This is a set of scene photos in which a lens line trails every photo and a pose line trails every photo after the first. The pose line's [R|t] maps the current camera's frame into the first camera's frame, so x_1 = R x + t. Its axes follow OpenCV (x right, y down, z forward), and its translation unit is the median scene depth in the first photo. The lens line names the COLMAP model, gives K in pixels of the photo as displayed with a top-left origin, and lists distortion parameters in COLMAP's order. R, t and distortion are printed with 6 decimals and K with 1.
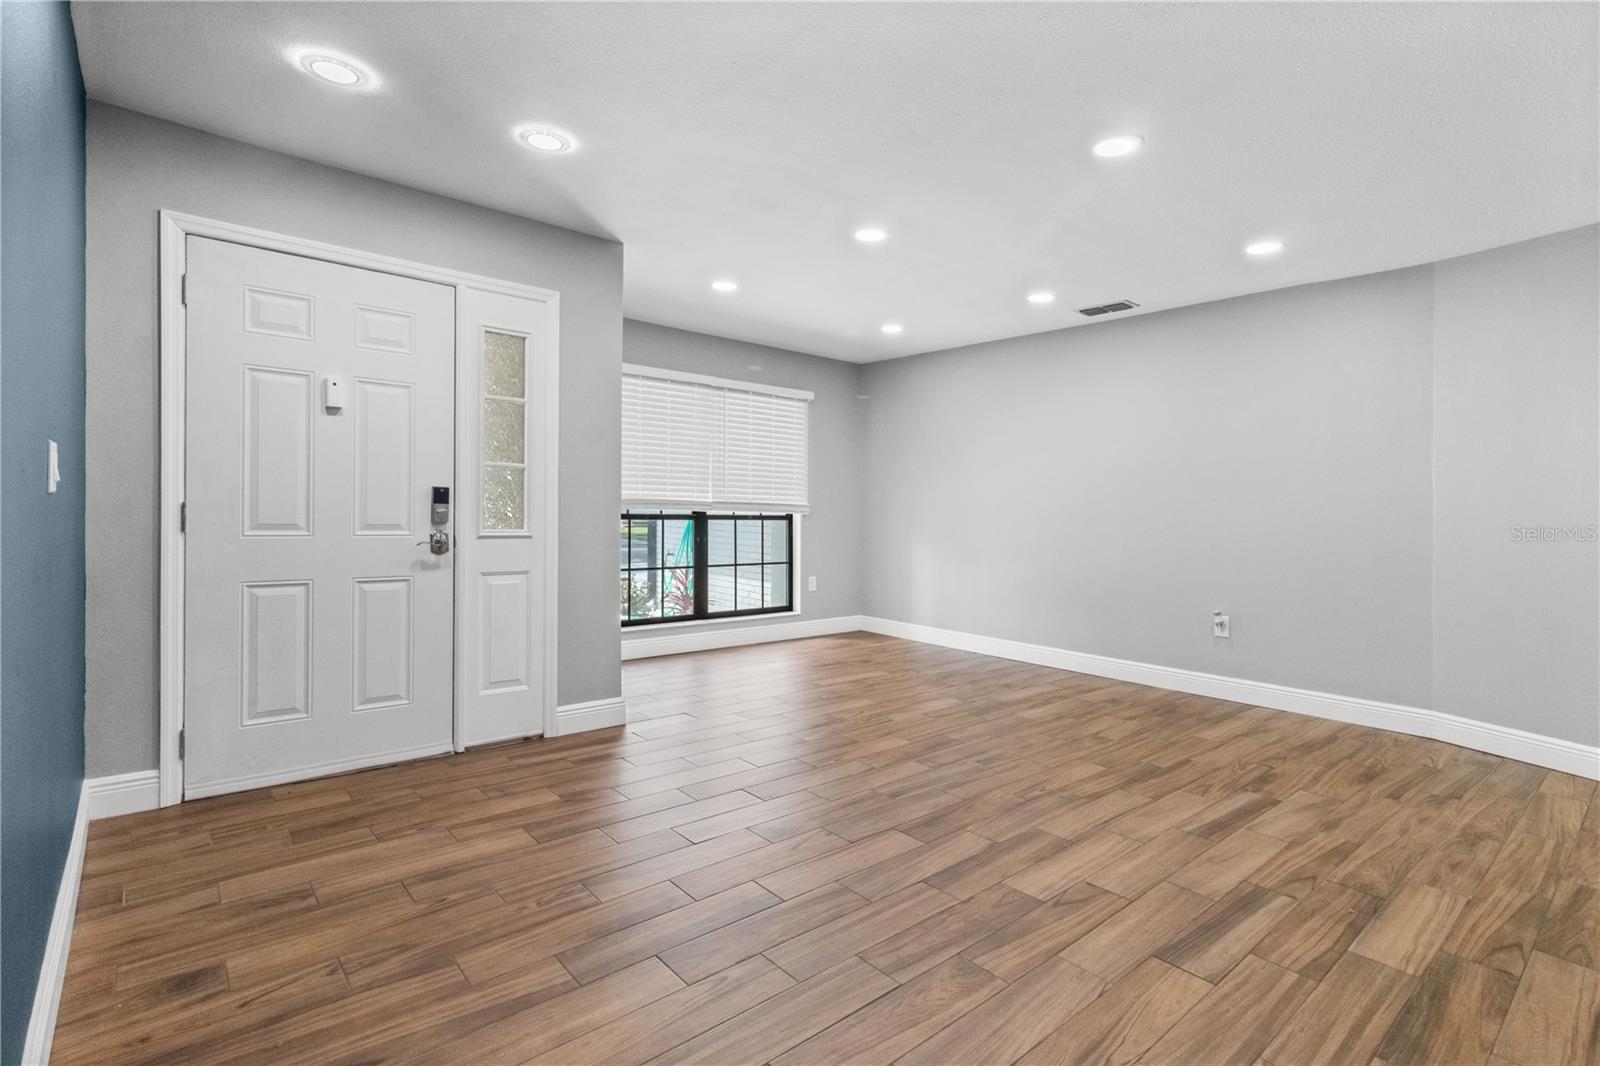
lens RADIAL K [[766.3, 0, 808.4], [0, 766.3, 517.3], [0, 0, 1]] dist [0.004726, -0.000514]
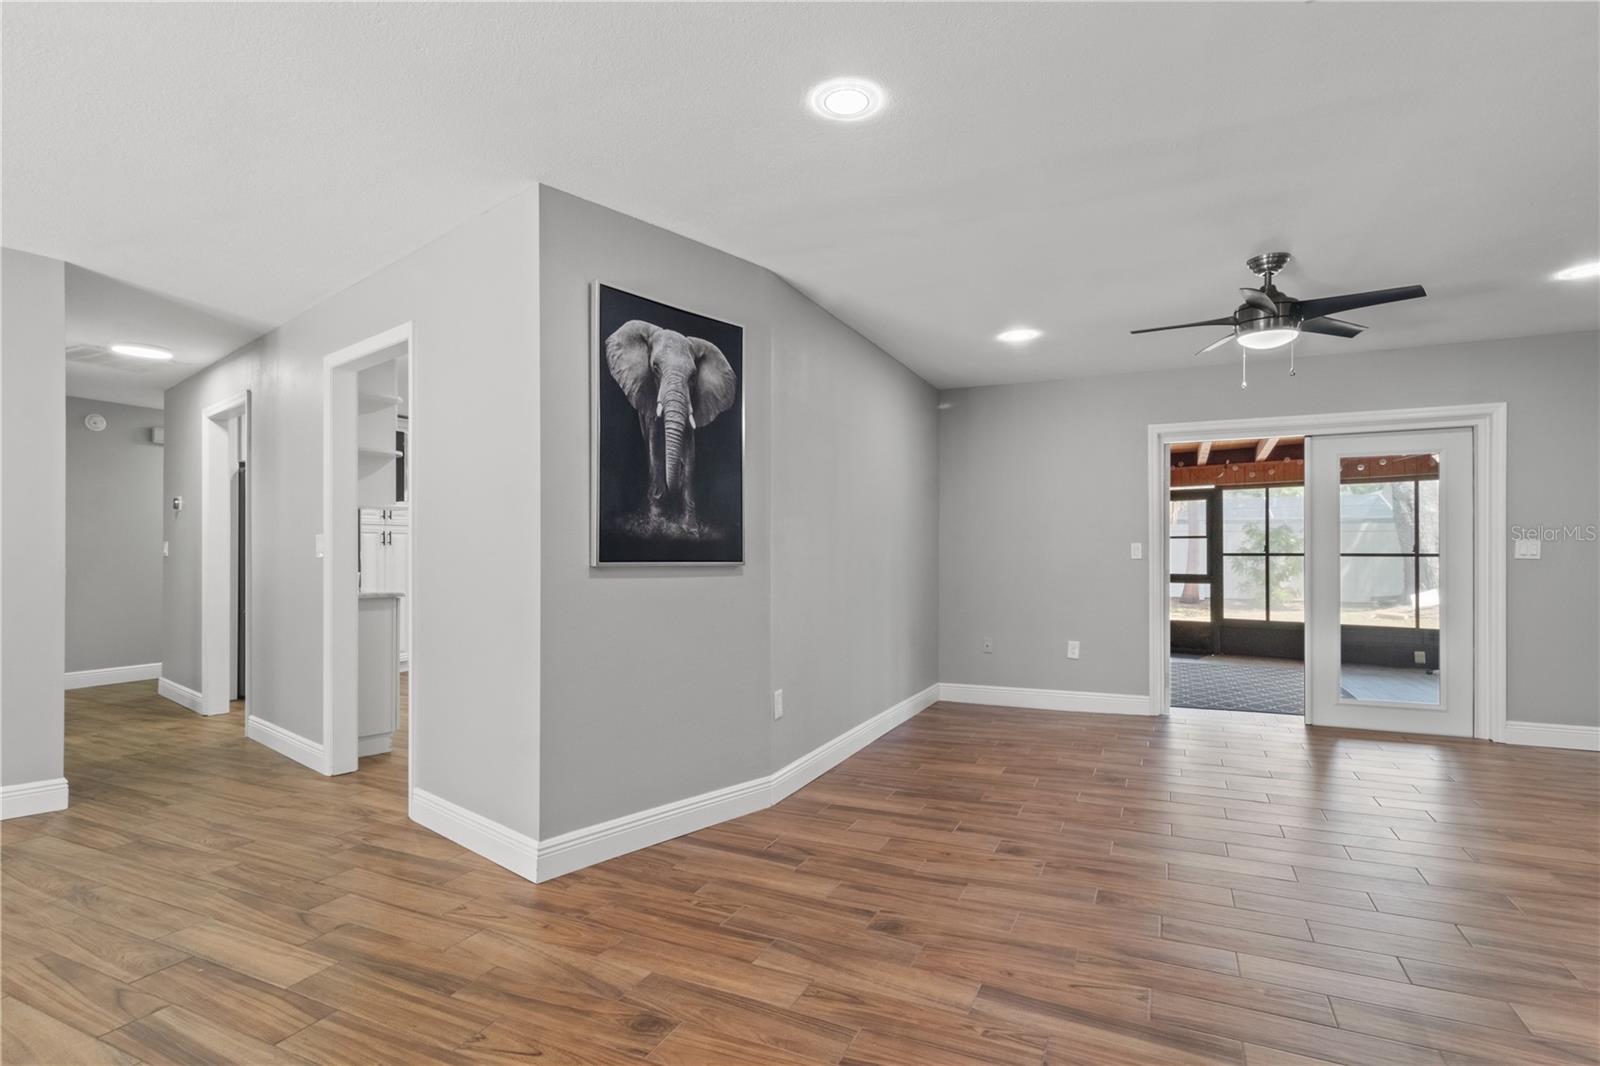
lens RADIAL K [[766.3, 0, 814.9], [0, 766.3, 548.1], [0, 0, 1]] dist [0.004726, -0.000514]
pose [[-0.429558, -0.013233, 0.902942, -0.309659], [0.000670, 0.999888, 0.014973, -0.019249], [-0.903039, 0.007037, -0.429501, 0.494255]]
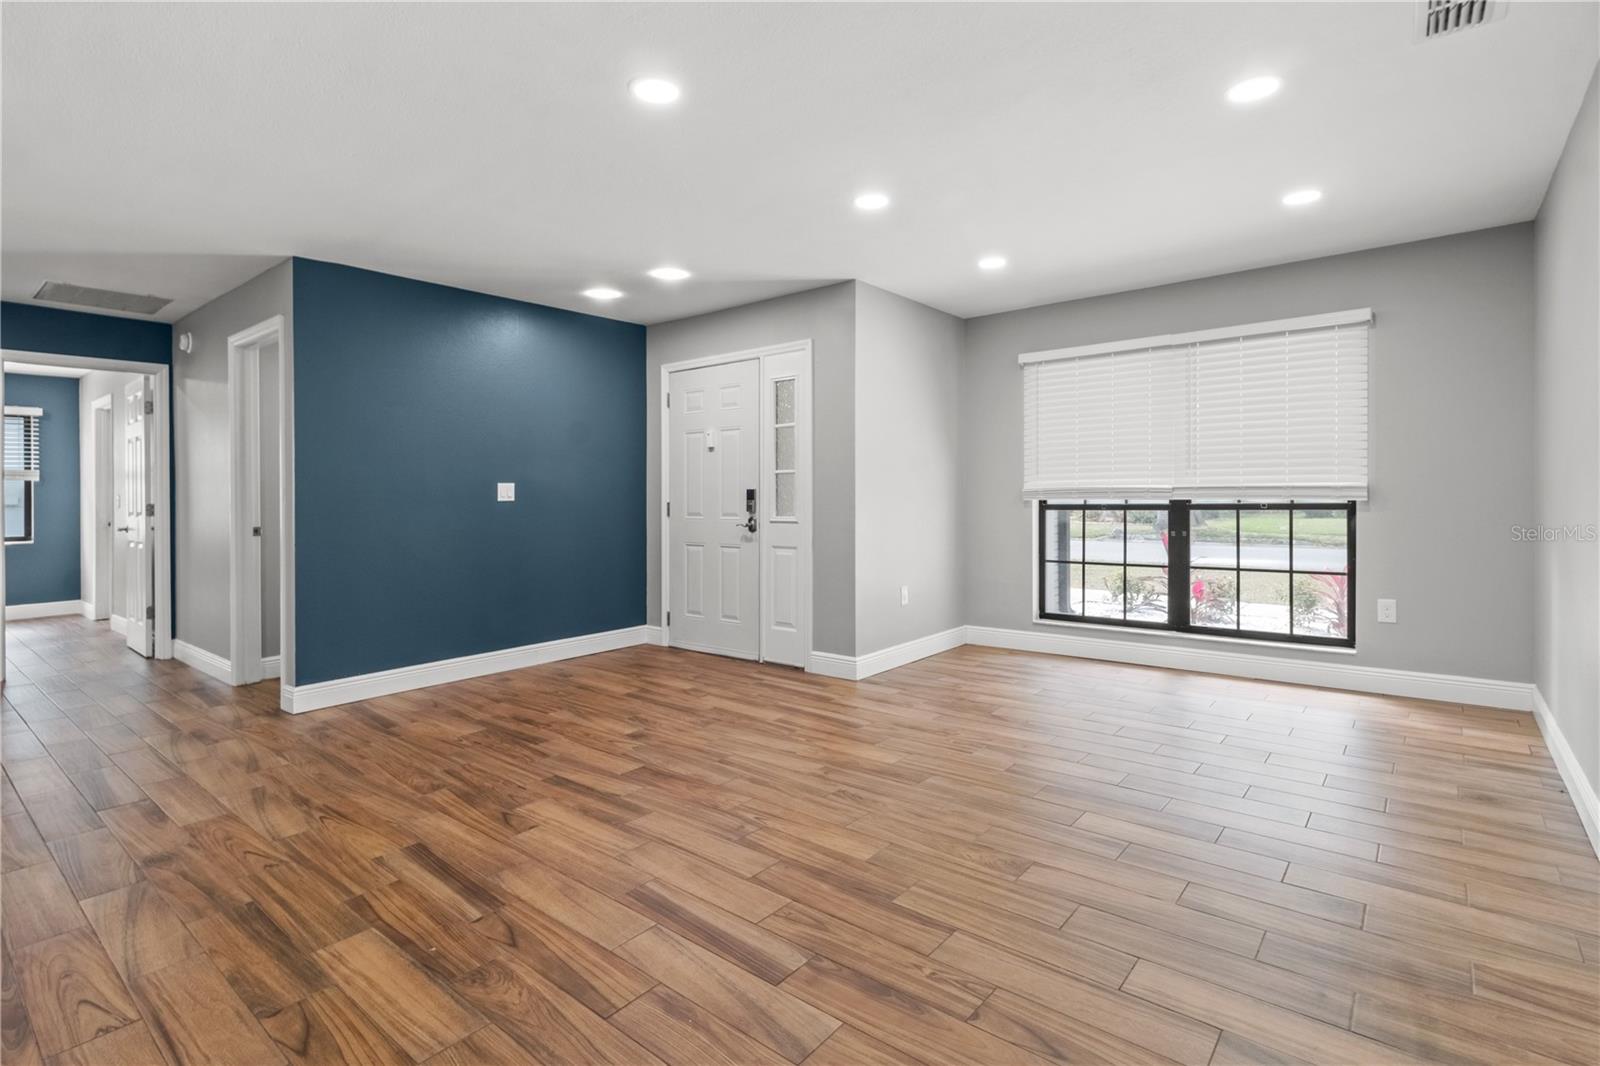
lens RADIAL K [[766.3, 0, 796.7], [0, 766.3, 508.4], [0, 0, 1]] dist [0.004726, -0.000514]
pose [[0.166071, -0.008758, -0.986075, 1.108471], [0.003402, 0.999960, -0.008309, 0.012760], [0.986108, -0.001975, 0.166094, 0.853306]]
